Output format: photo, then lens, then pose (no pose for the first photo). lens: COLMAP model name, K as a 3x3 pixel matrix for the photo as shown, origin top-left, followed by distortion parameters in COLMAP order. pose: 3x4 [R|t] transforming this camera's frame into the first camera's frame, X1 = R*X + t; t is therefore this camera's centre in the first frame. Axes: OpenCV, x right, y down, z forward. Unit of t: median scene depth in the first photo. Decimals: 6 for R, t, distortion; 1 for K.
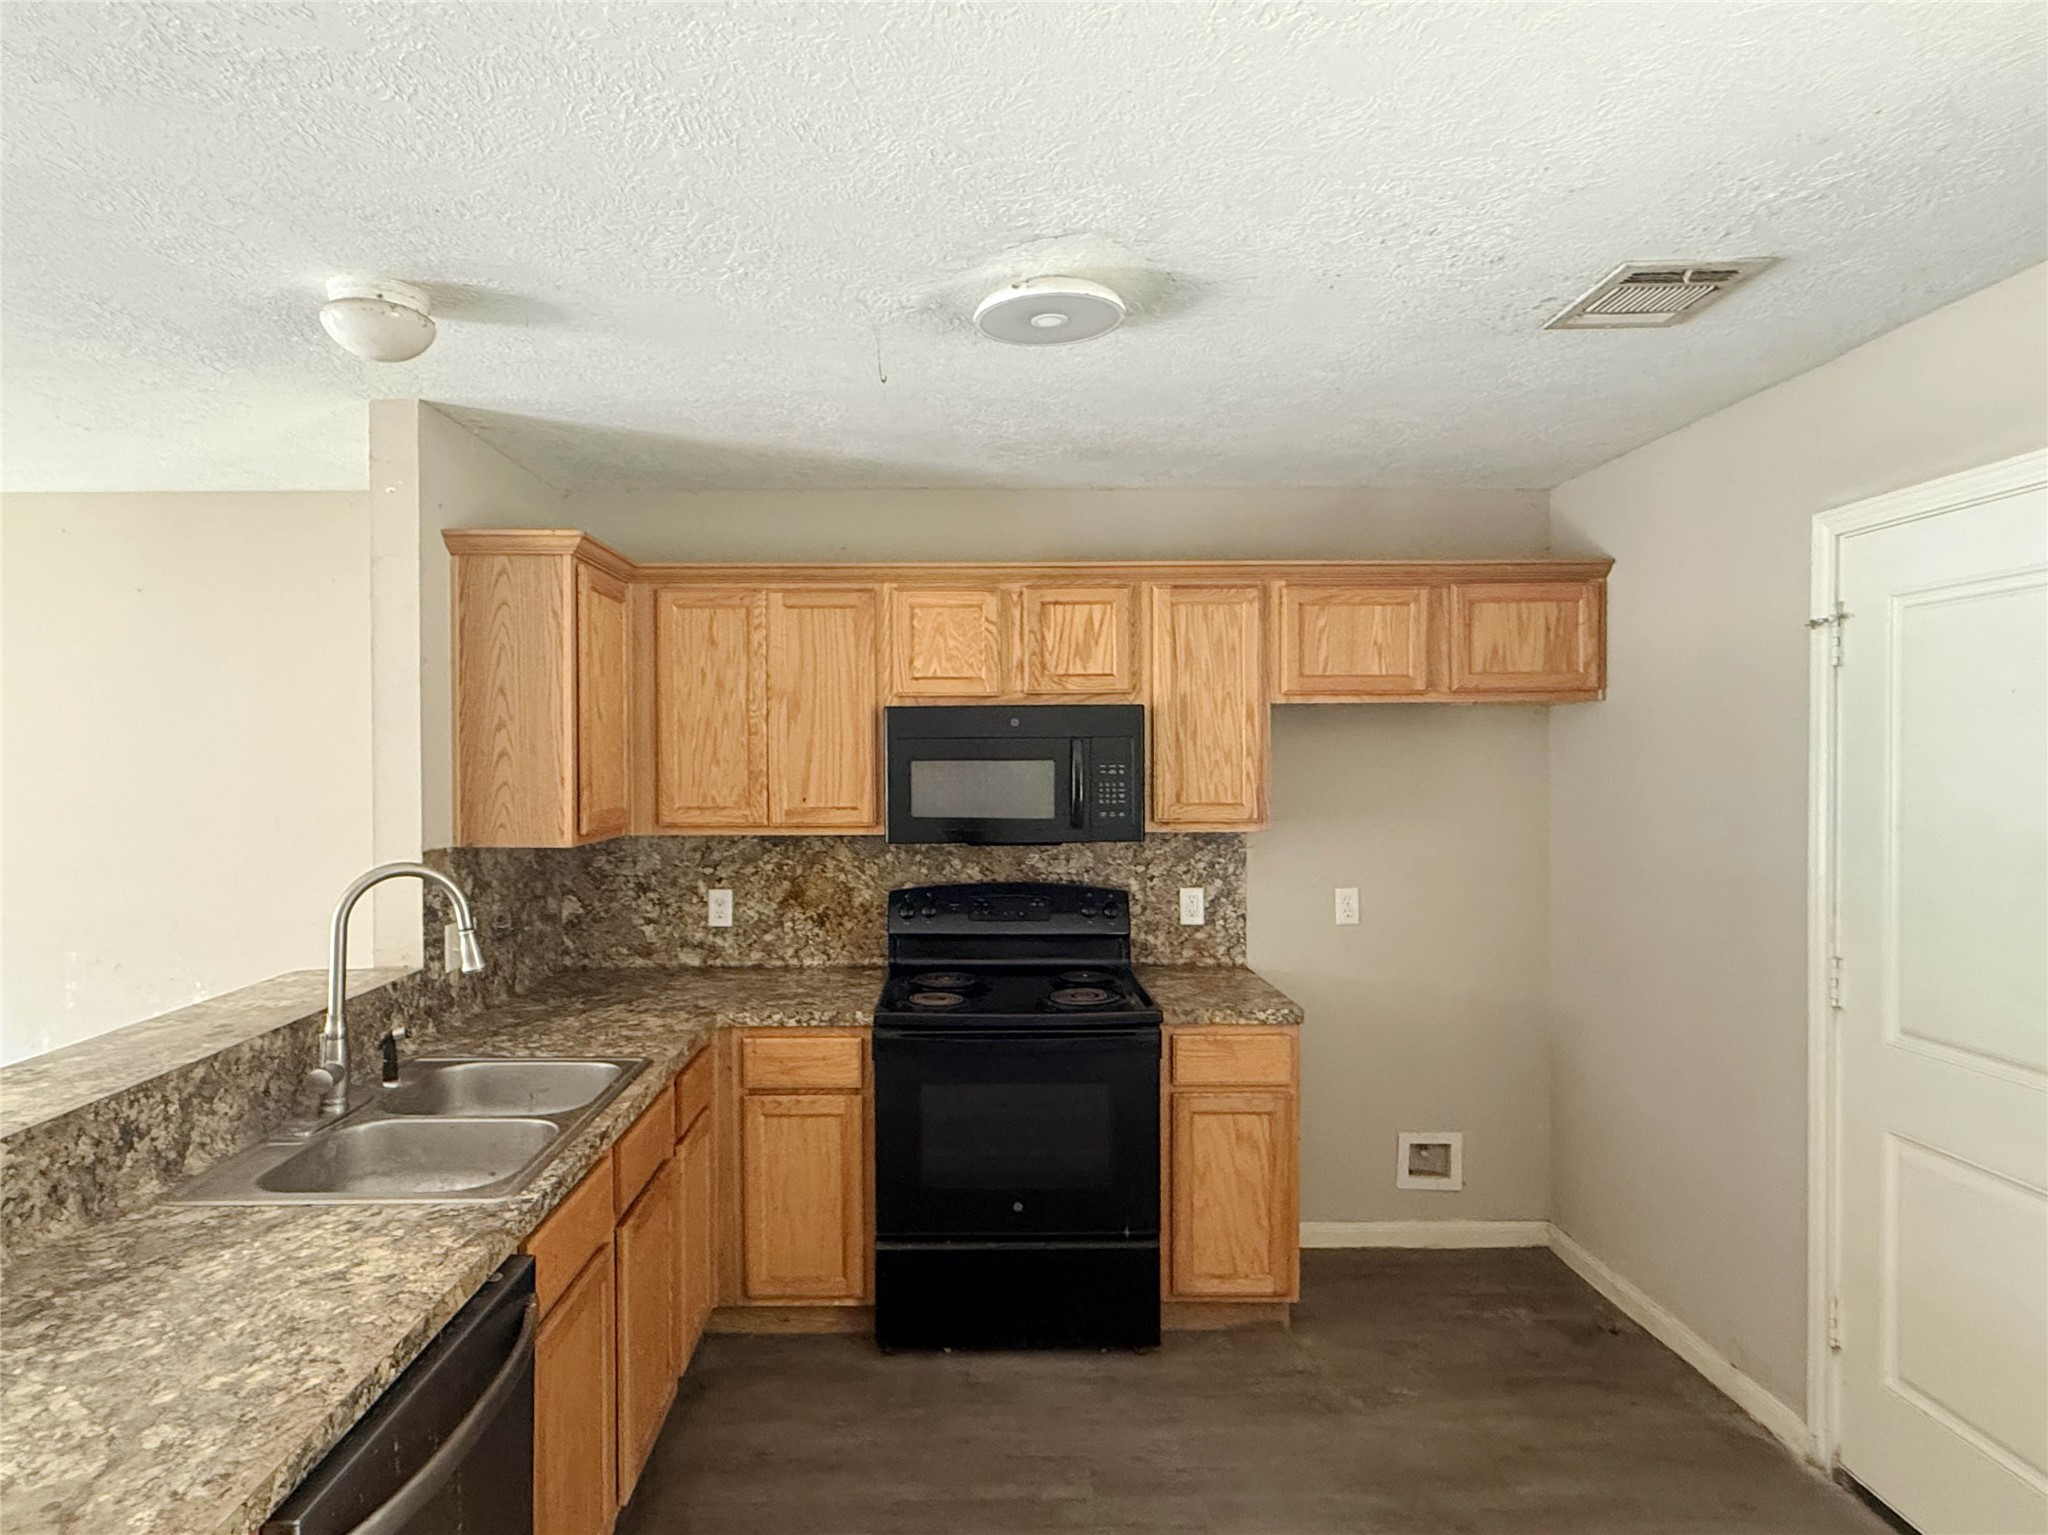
lens RADIAL K [[1133.0, 0, 970.0], [0, 1133.0, 771.1], [0, 0, 1]] dist [0.001544, -0.001230]
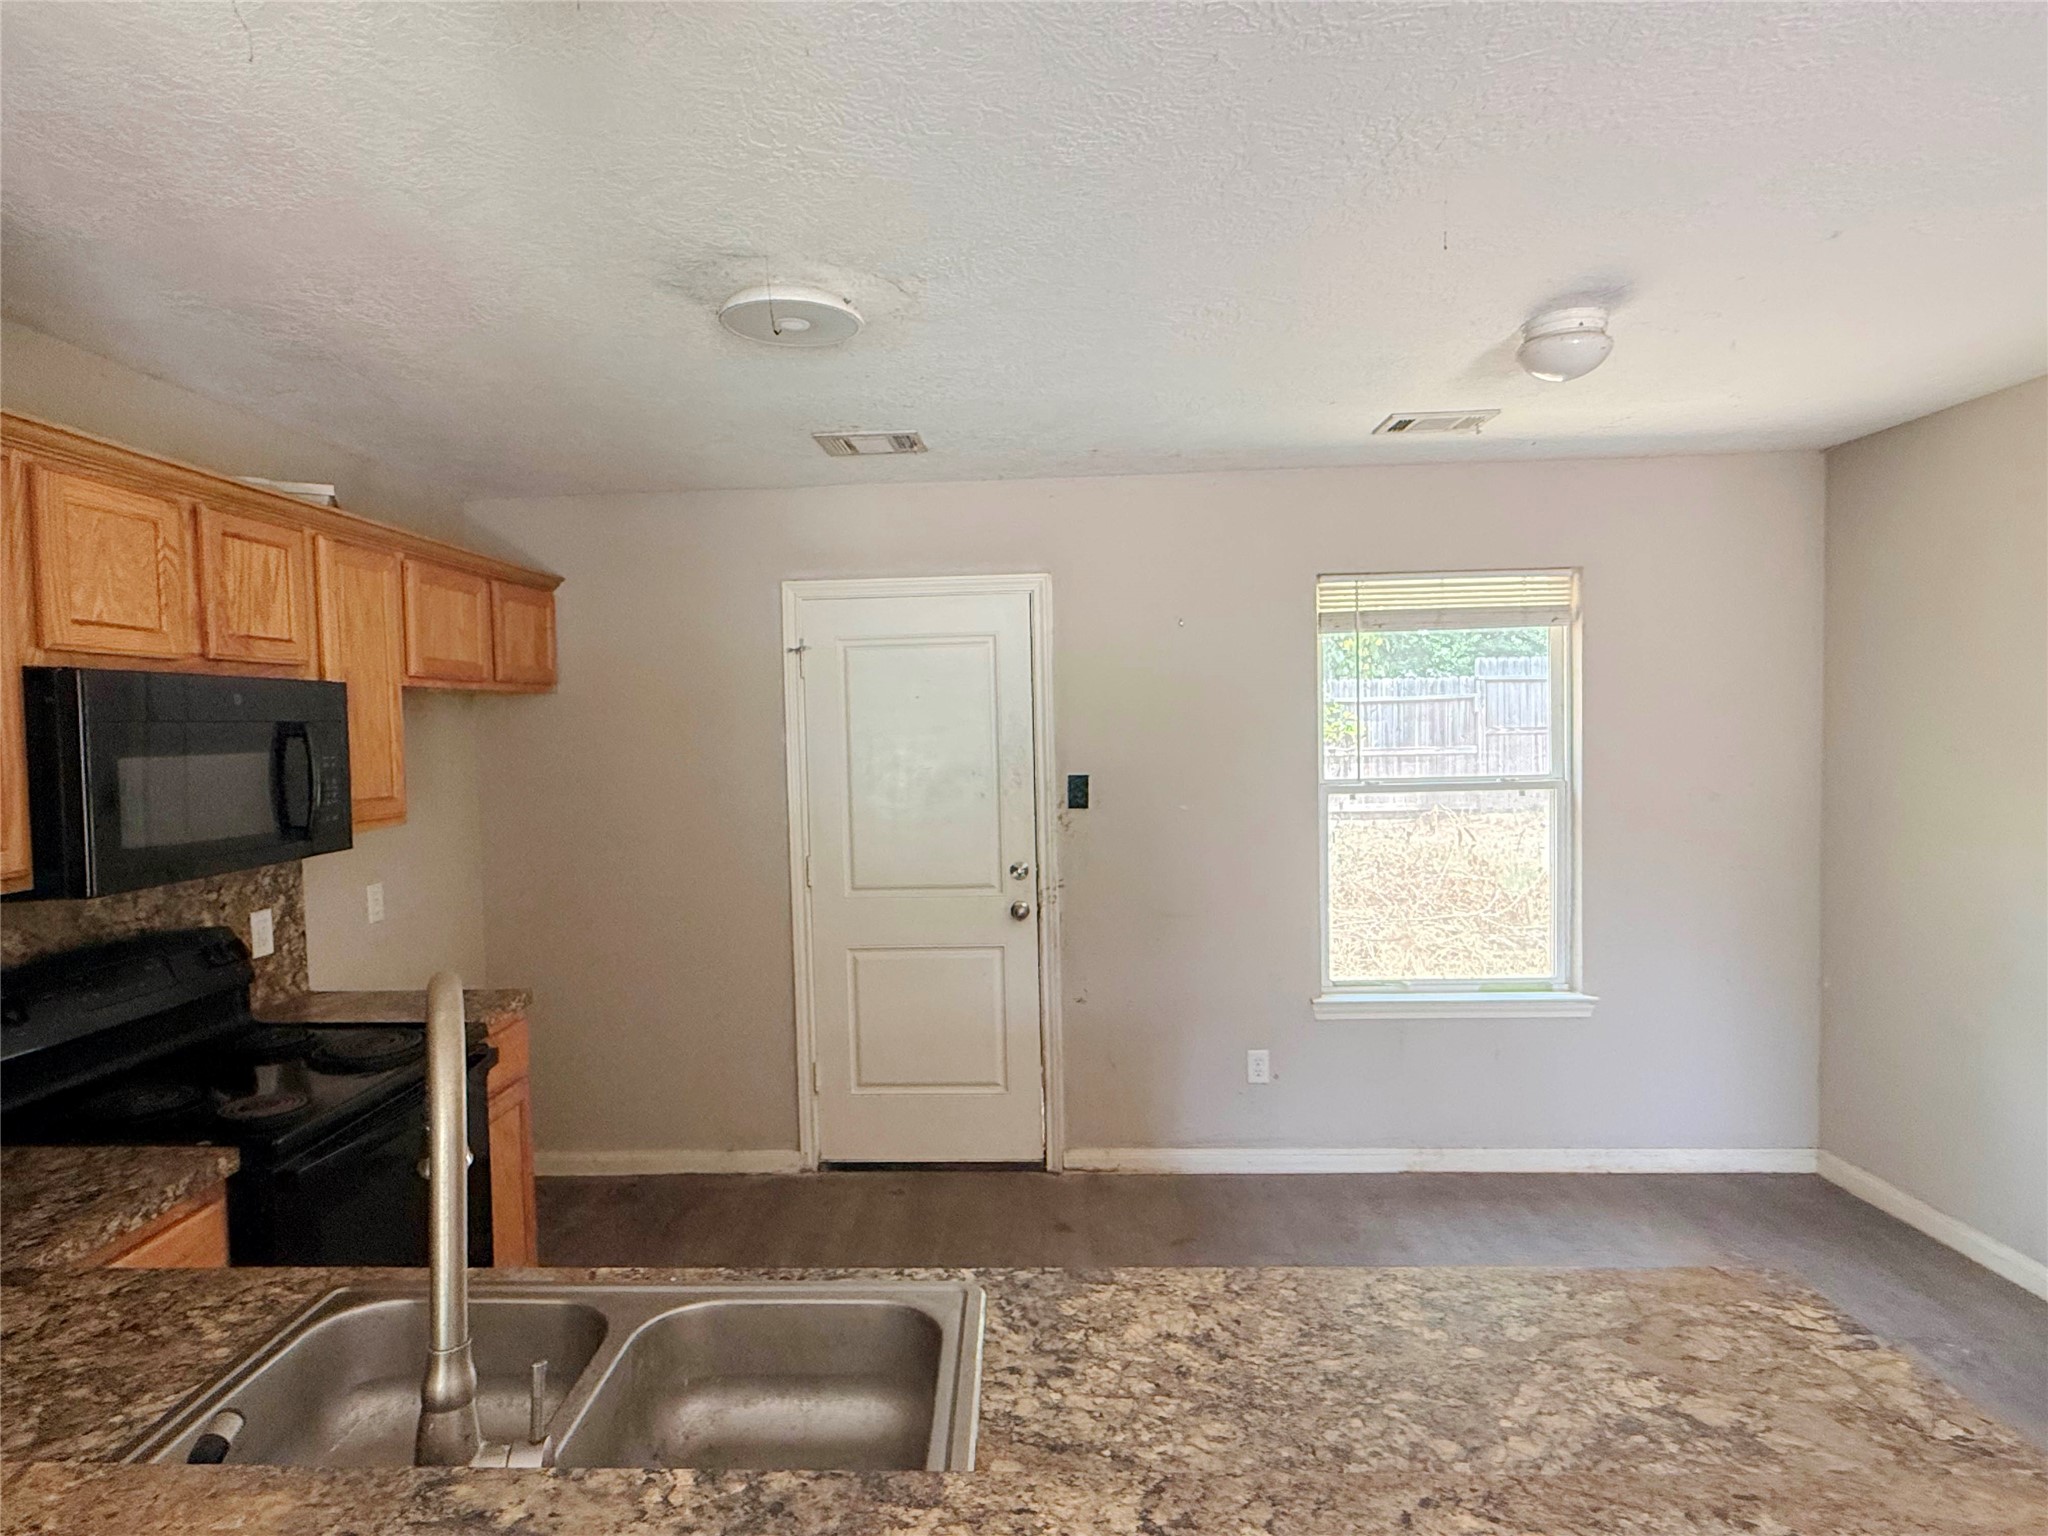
lens RADIAL K [[1123.7, 0, 968.9], [0, 1123.7, 770.1], [0, 0, 1]] dist [0.000555, -0.000132]
pose [[0.059856, -0.038974, 0.997446, -0.618654], [0.036388, 0.998659, 0.036838, -0.008120], [-0.997544, 0.034090, 0.061193, 0.492494]]
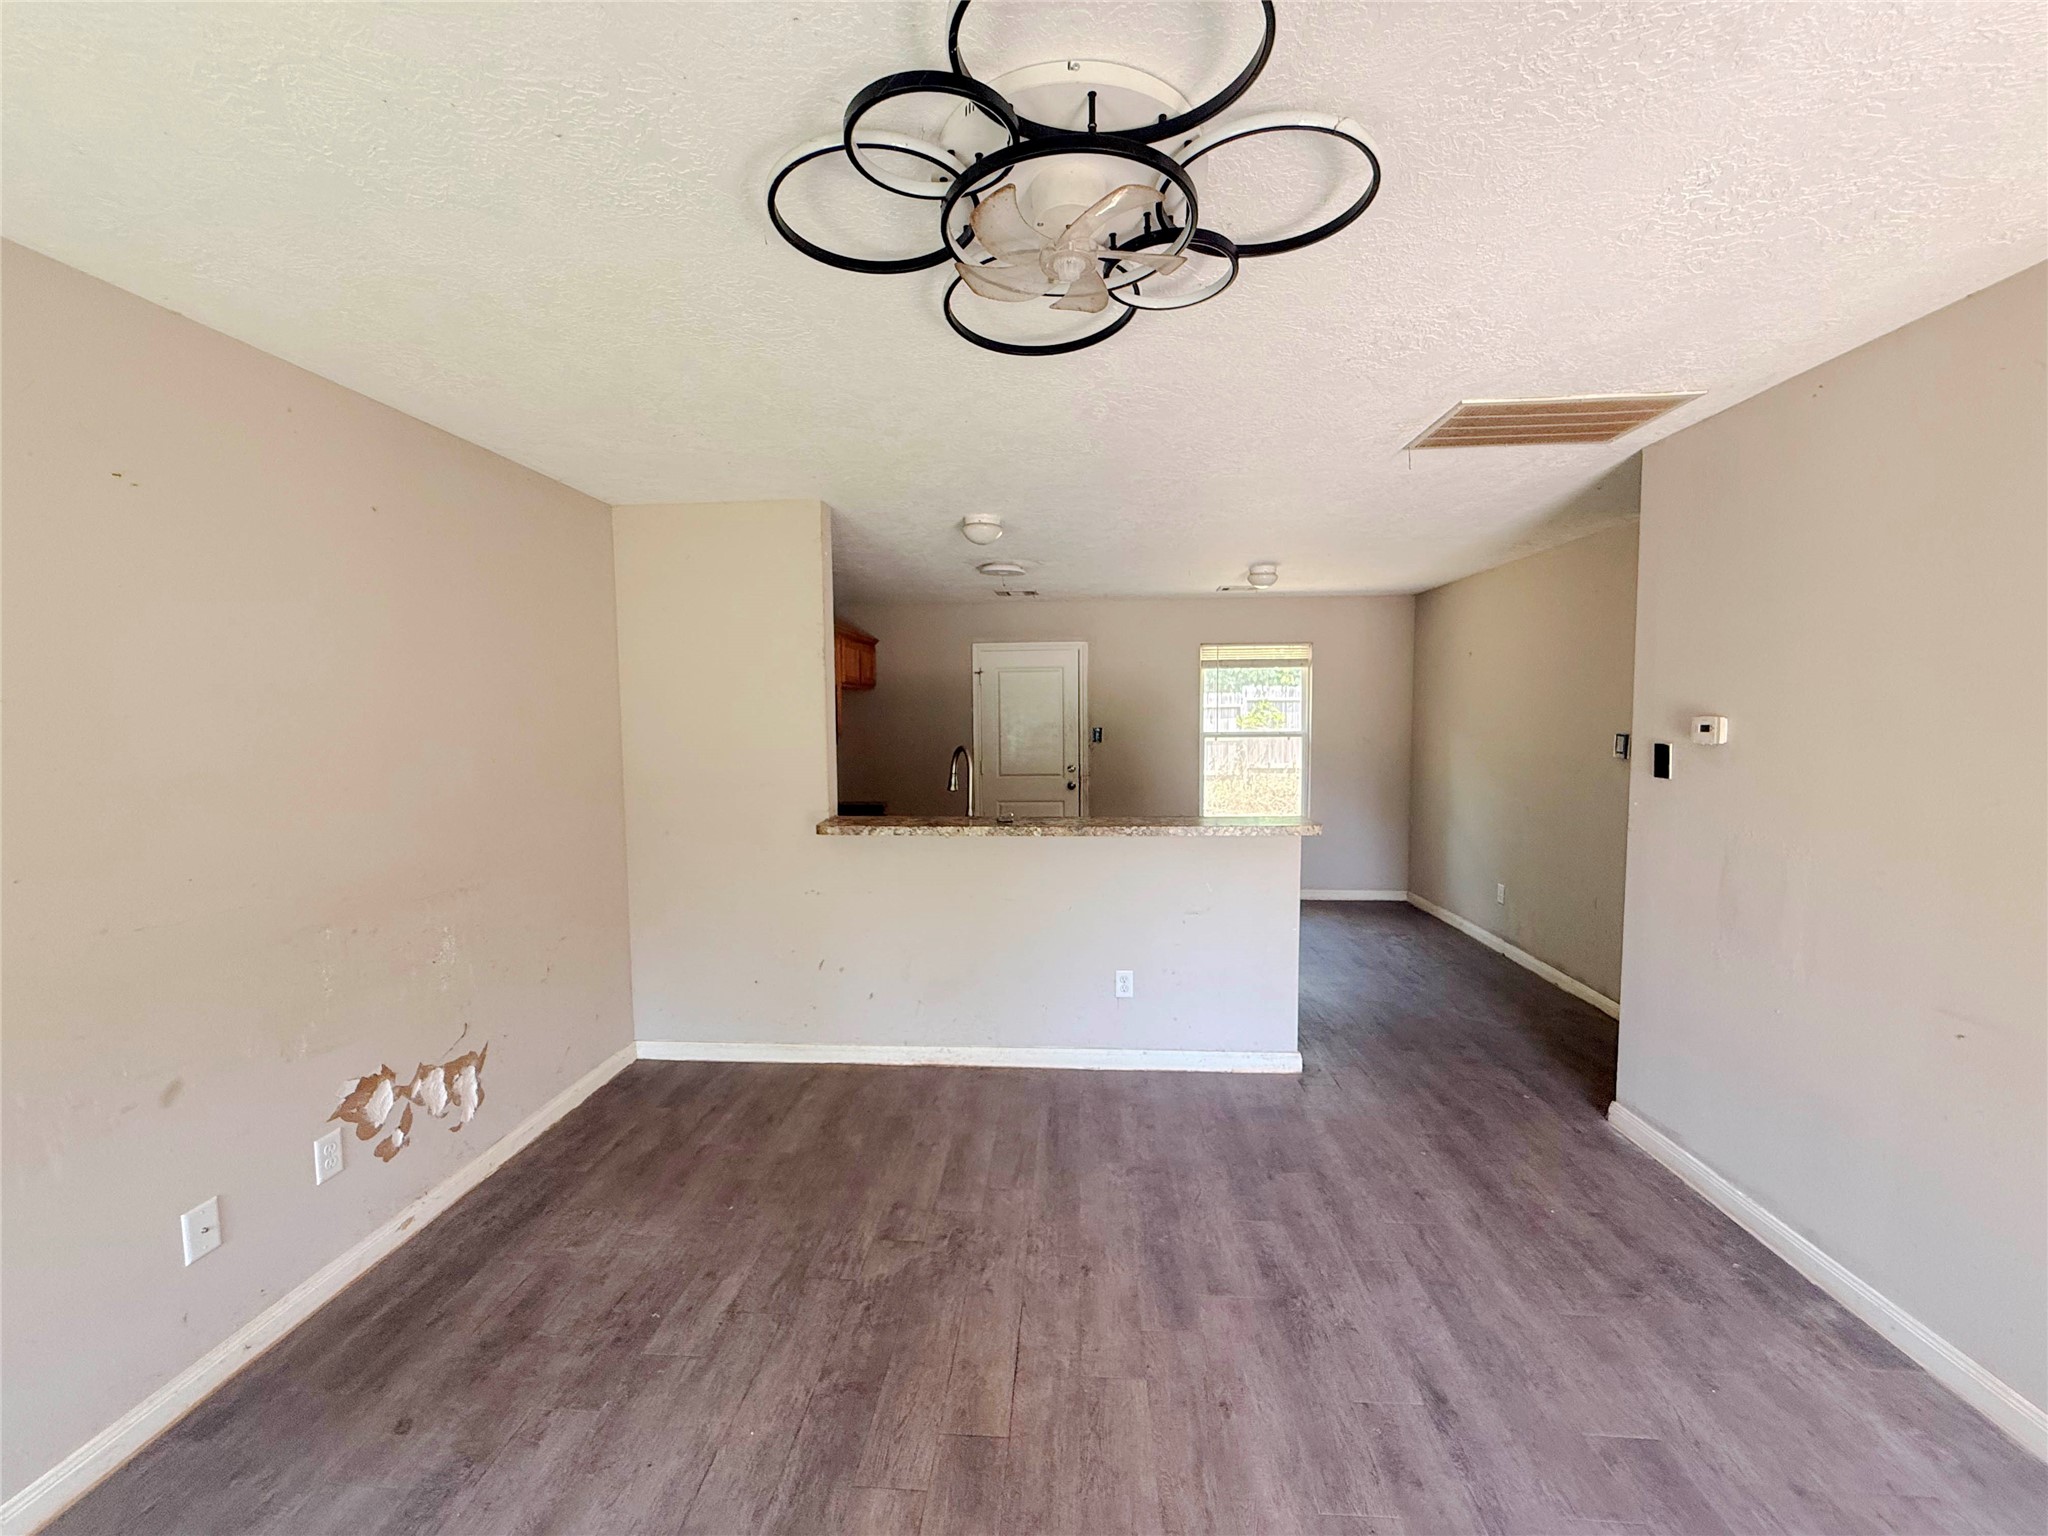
lens RADIAL K [[816.3, 0, 1019.5], [0, 816.3, 769.3], [0, 0, 1]] dist [0.000296, -0.000360]
pose [[0.079441, -0.064812, 0.994730, -1.459509], [0.019600, 0.997793, 0.063447, 0.015439], [-0.996647, 0.014456, 0.080536, 0.481792]]
